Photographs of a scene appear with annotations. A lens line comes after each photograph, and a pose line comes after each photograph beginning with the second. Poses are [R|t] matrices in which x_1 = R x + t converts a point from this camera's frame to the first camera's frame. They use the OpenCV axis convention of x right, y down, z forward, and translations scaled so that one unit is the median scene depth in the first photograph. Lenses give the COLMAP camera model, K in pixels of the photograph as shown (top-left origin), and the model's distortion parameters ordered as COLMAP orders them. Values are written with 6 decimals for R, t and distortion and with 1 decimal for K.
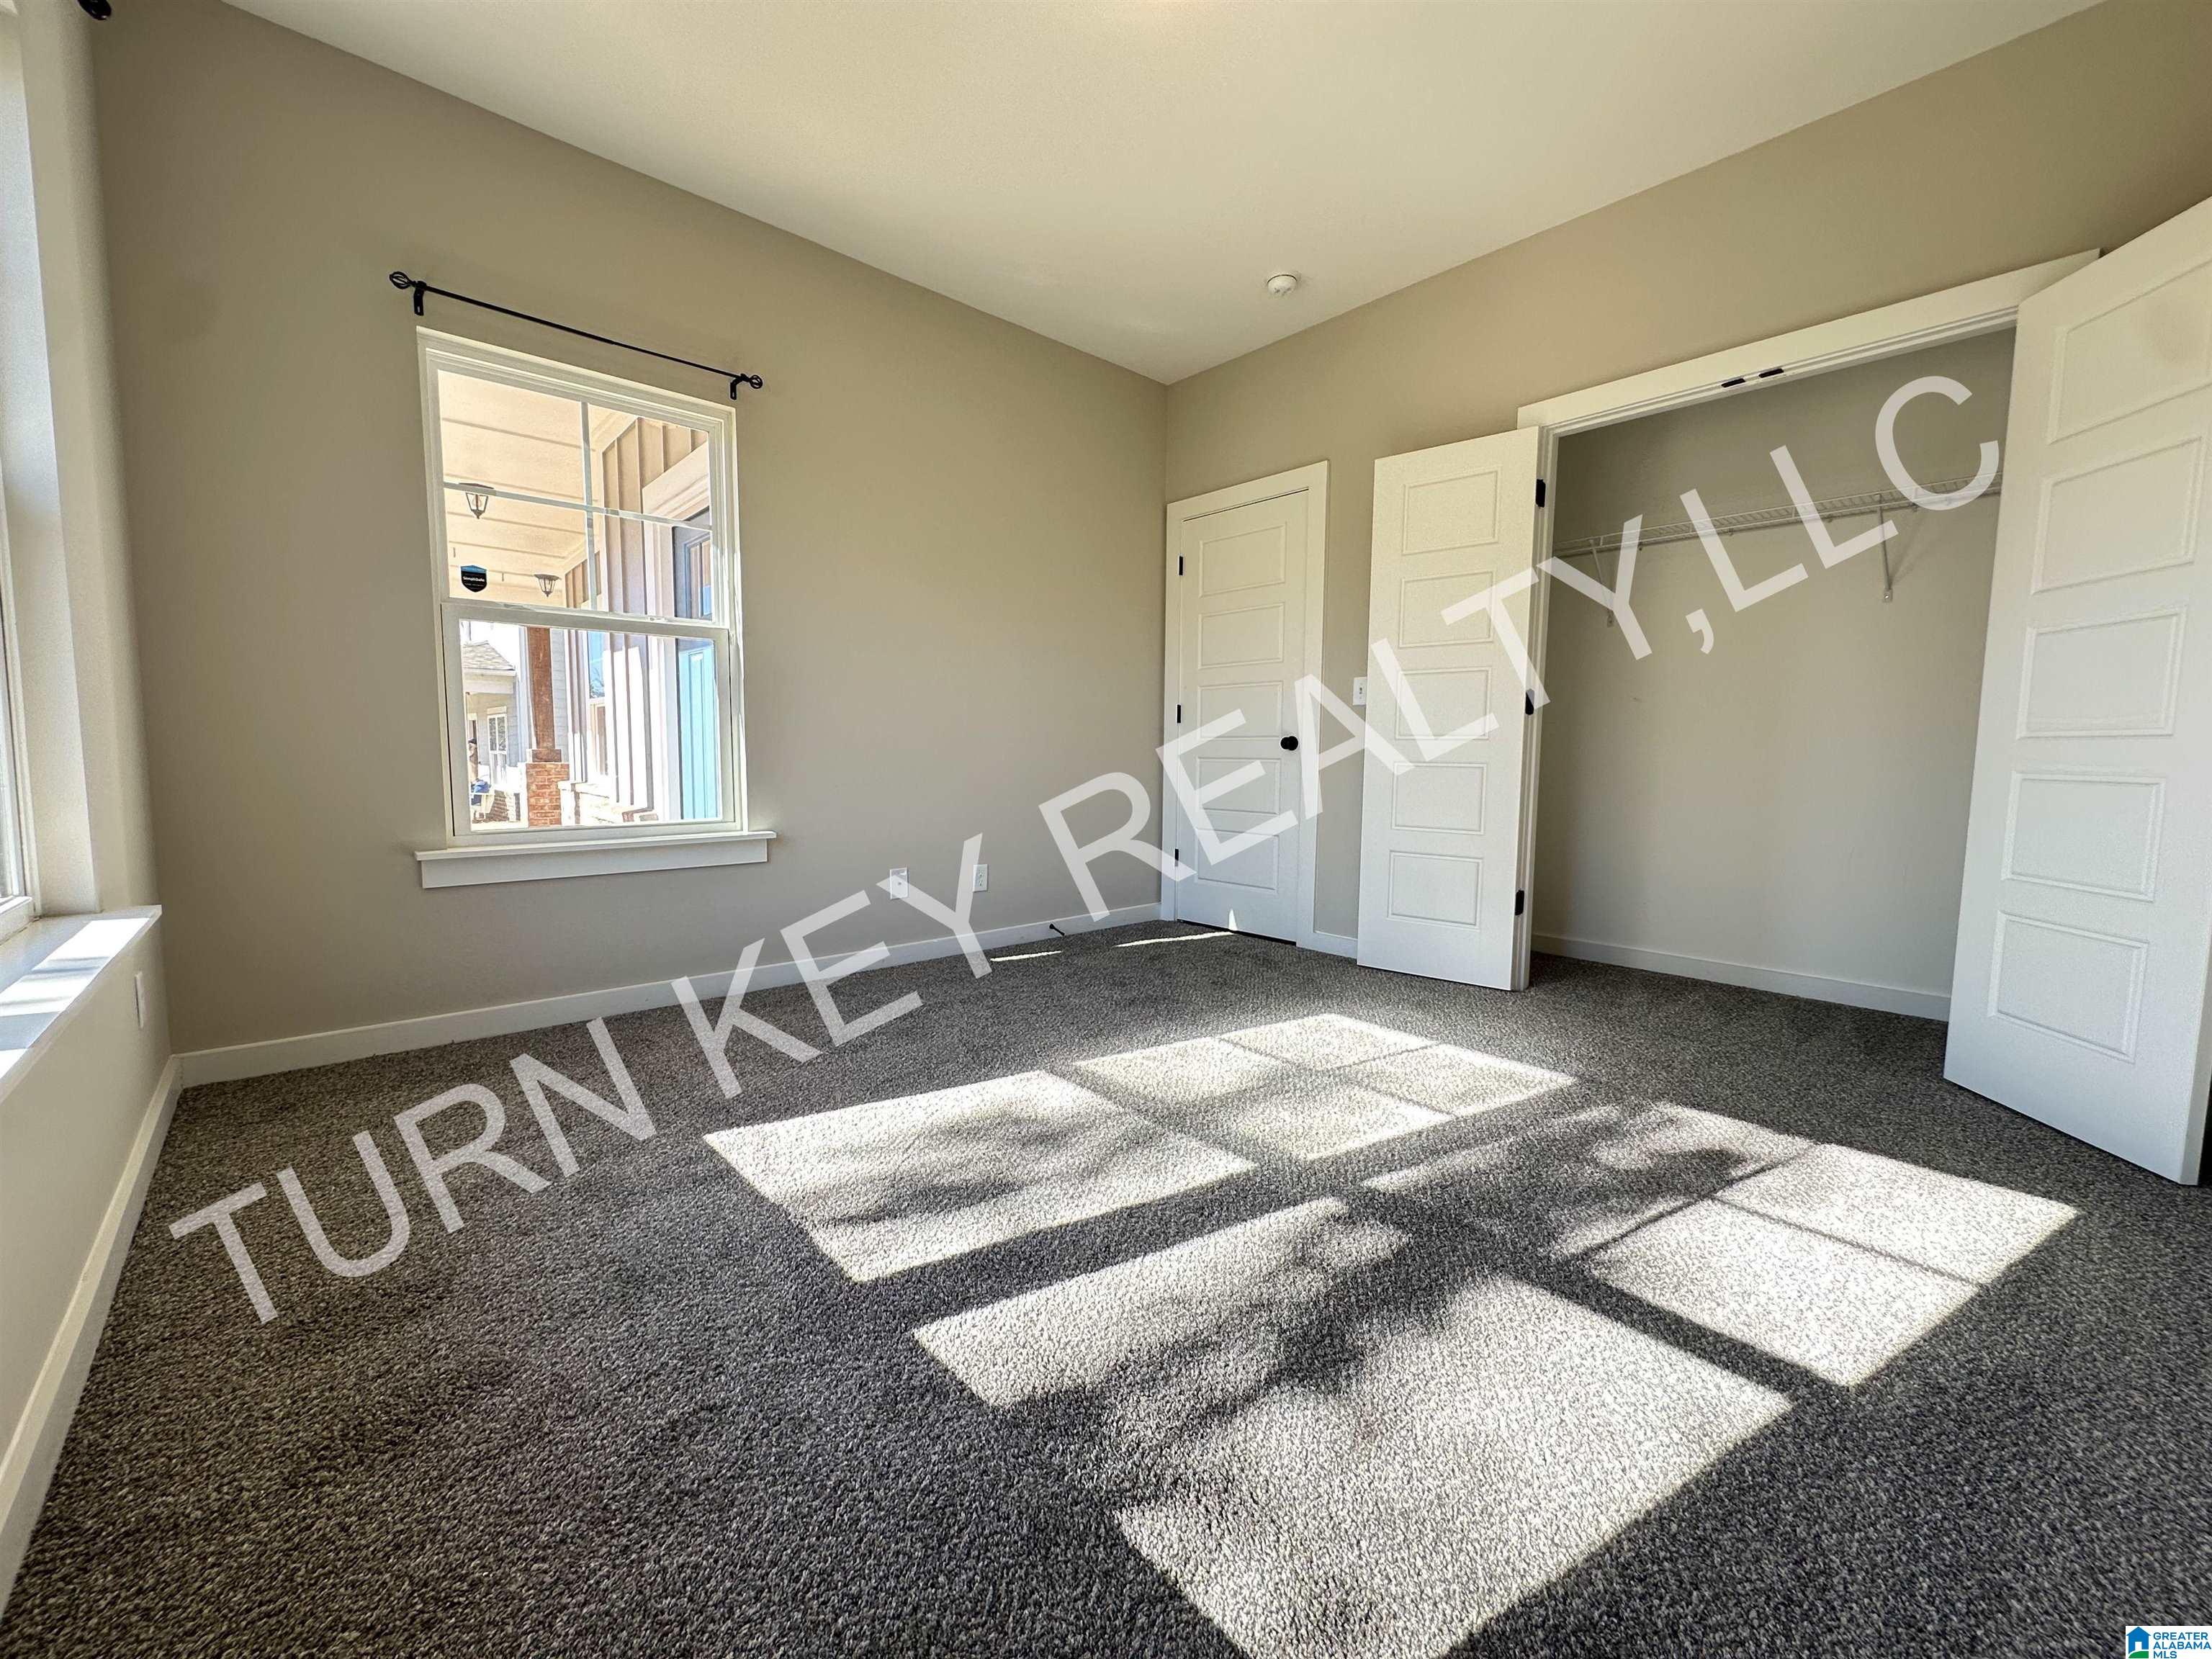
lens RADIAL K [[882.7, 0, 1107.8], [0, 882.7, 833.1], [0, 0, 1]] dist [-0.000048, 0.000002]
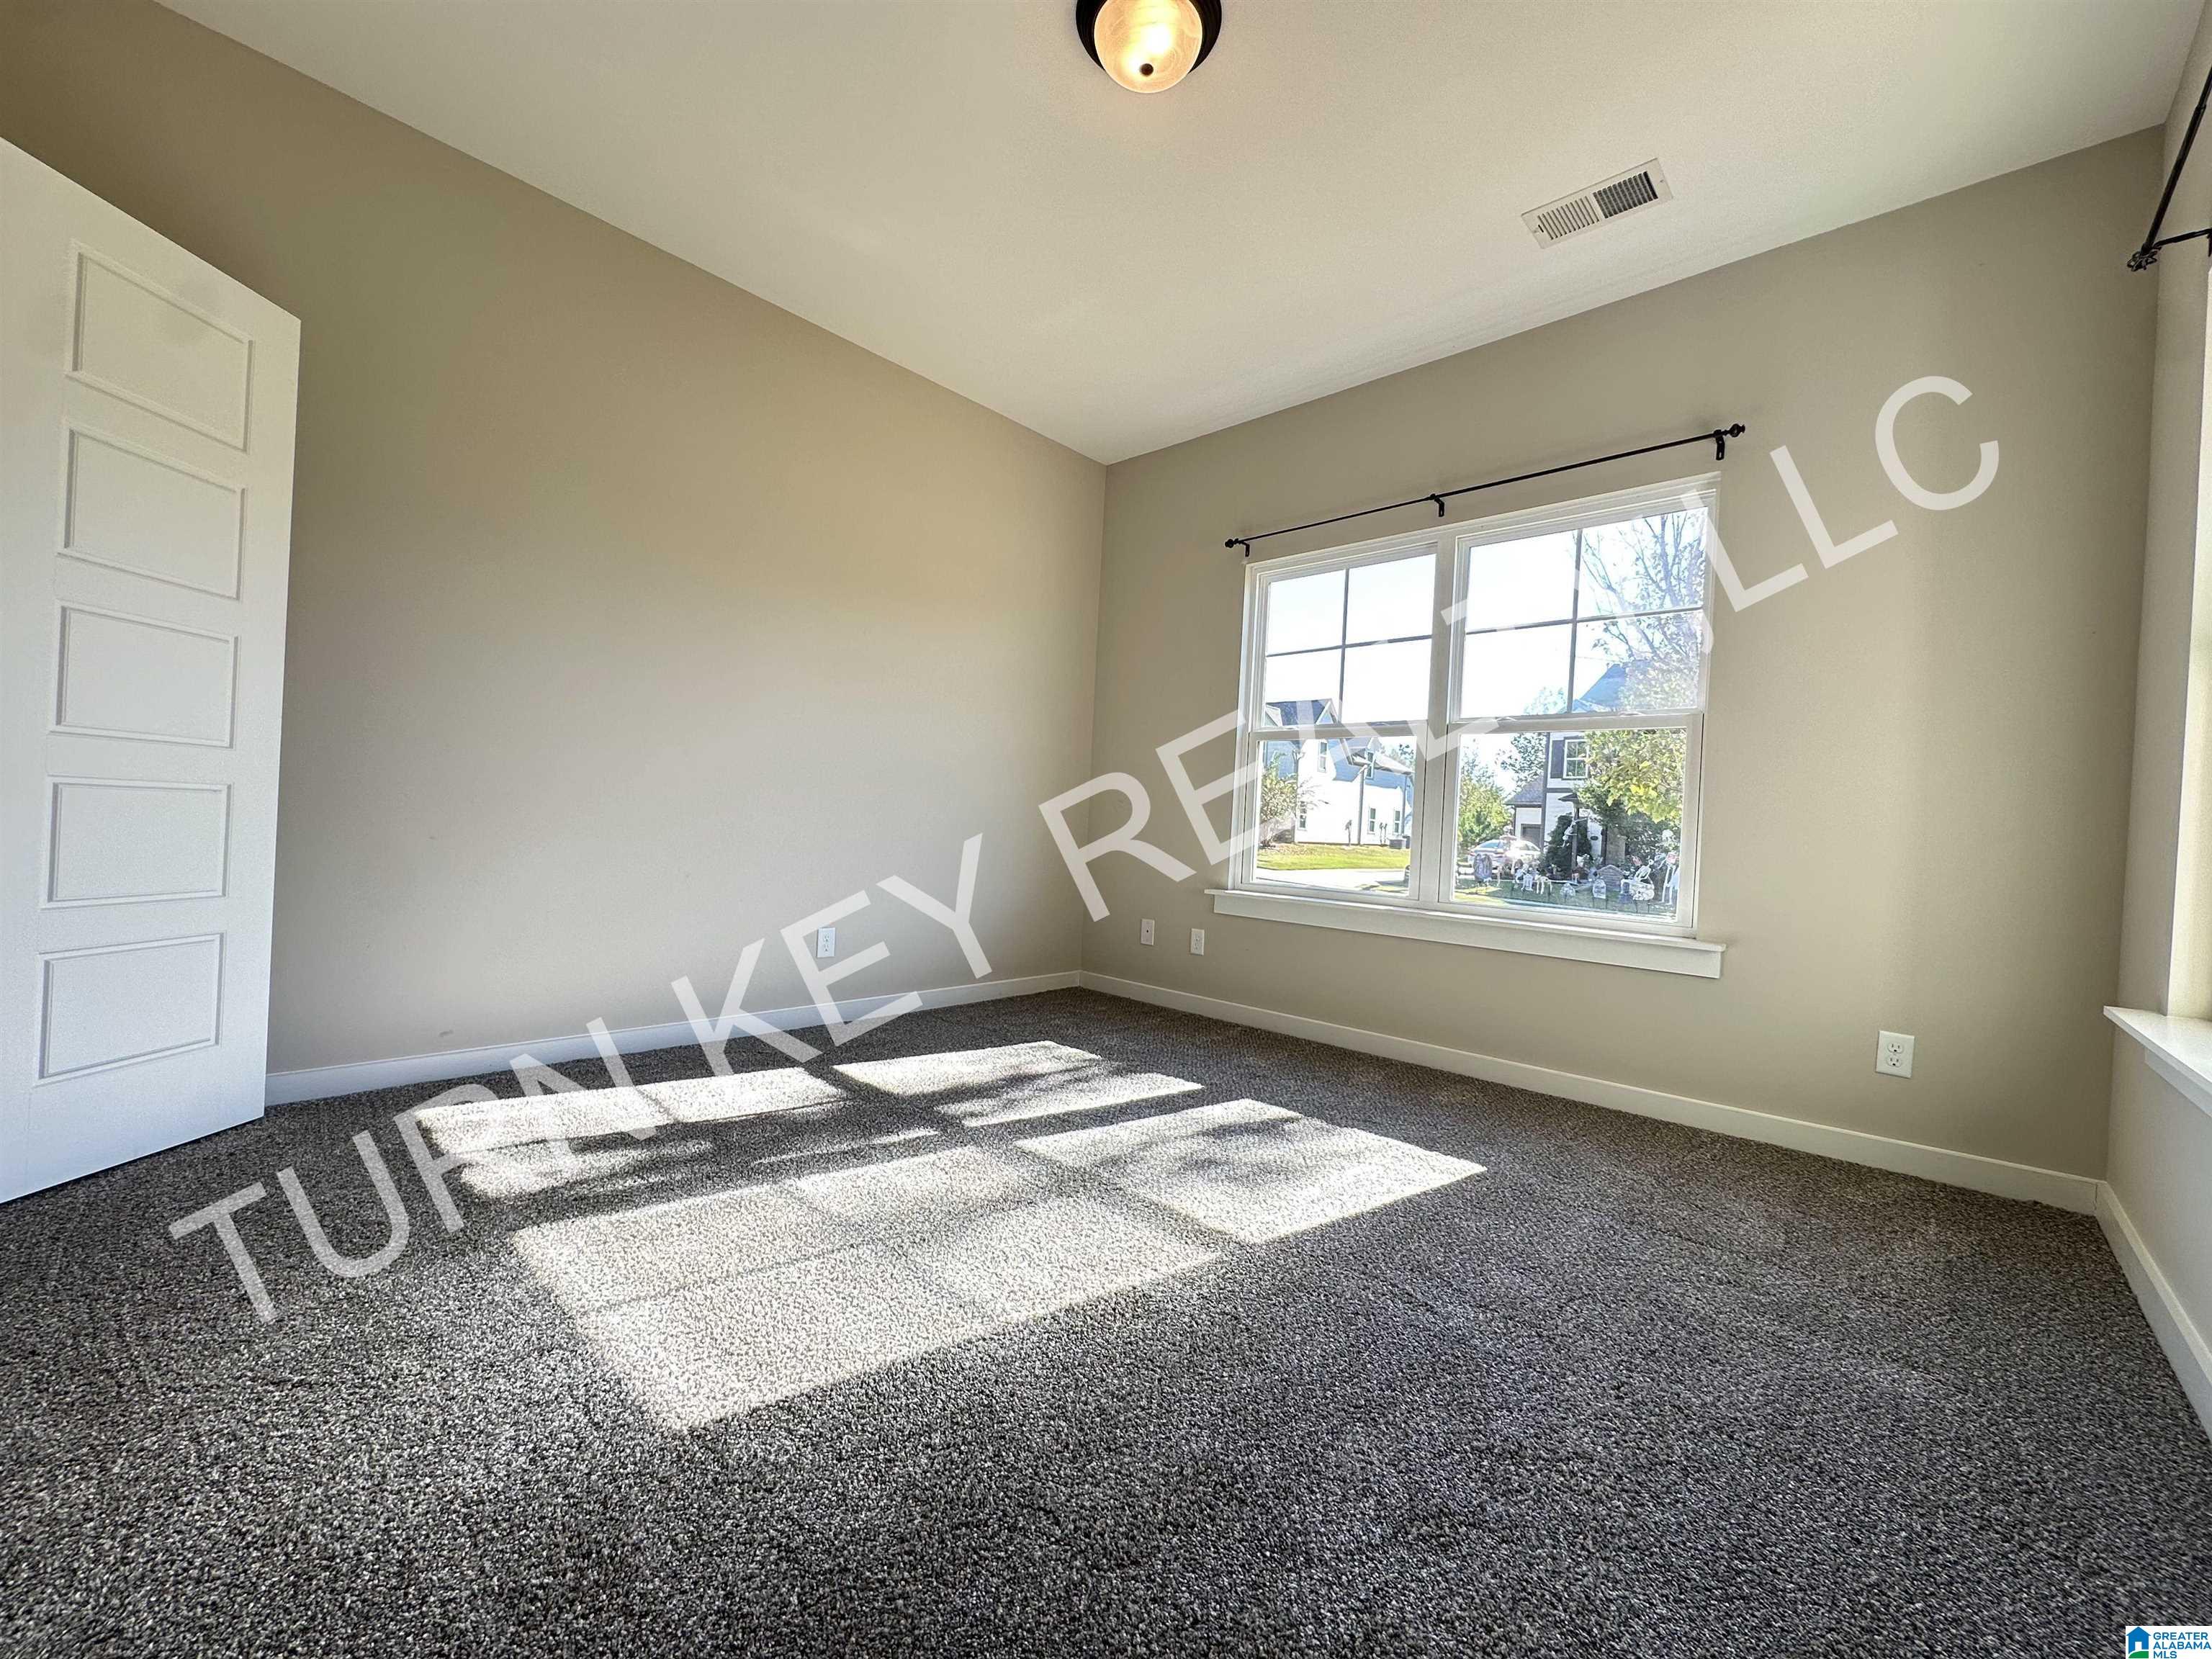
lens RADIAL K [[882.7, 0, 1103.1], [0, 882.7, 831.5], [0, 0, 1]] dist [-0.000048, 0.000002]
pose [[-0.994232, -0.063398, -0.086504, 0.222369], [-0.070866, 0.993756, 0.086179, -0.207288], [0.080500, 0.091812, -0.992517, 2.692478]]
